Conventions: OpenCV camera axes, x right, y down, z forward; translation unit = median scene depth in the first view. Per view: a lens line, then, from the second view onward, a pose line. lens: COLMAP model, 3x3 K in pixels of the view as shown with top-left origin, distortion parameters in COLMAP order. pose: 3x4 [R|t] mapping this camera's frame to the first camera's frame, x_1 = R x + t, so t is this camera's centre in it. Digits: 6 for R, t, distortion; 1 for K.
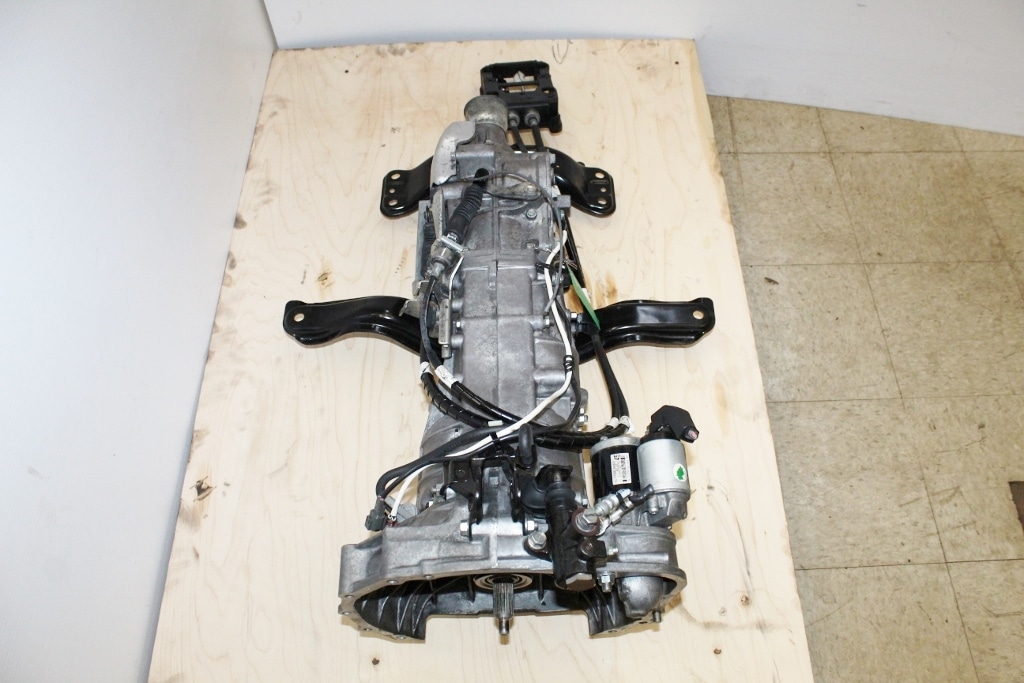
lens RADIAL K [[868.8, 0, 512.0], [0, 868.8, 347.5], [0, 0, 1]] dist [-0.062430, 0.023488]
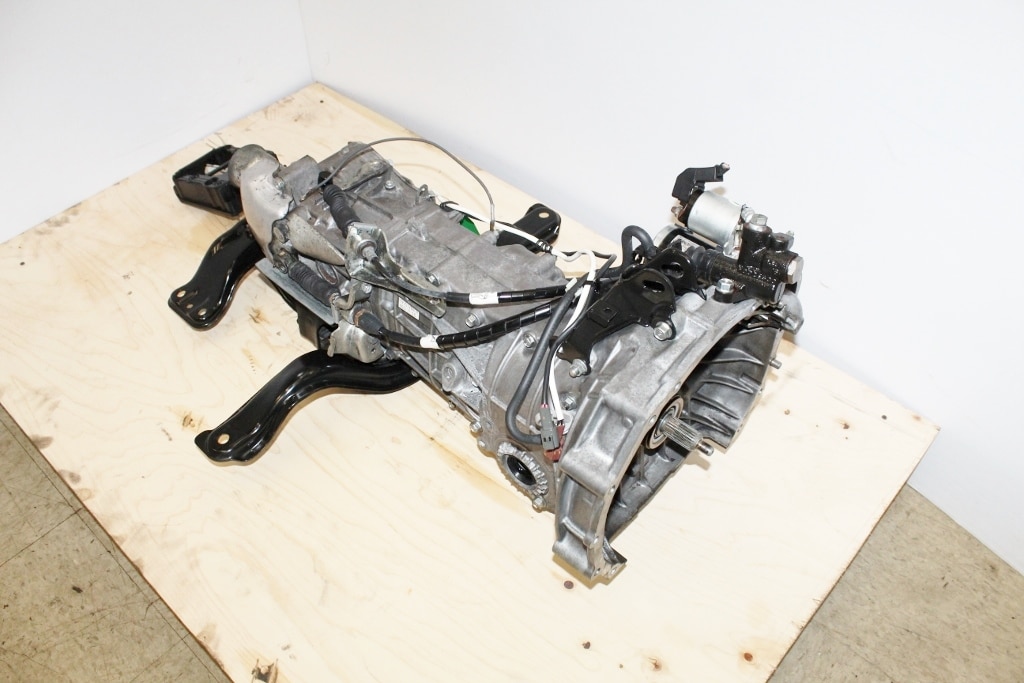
lens RADIAL K [[868.8, 0, 506.9], [0, 868.8, 337.8], [0, 0, 1]] dist [-0.062430, 0.023488]
pose [[0.687980, -0.527318, 0.498618, -0.434222], [0.624514, 0.780155, -0.036627, 0.092436], [-0.369685, 0.336592, 0.866048, 0.150788]]
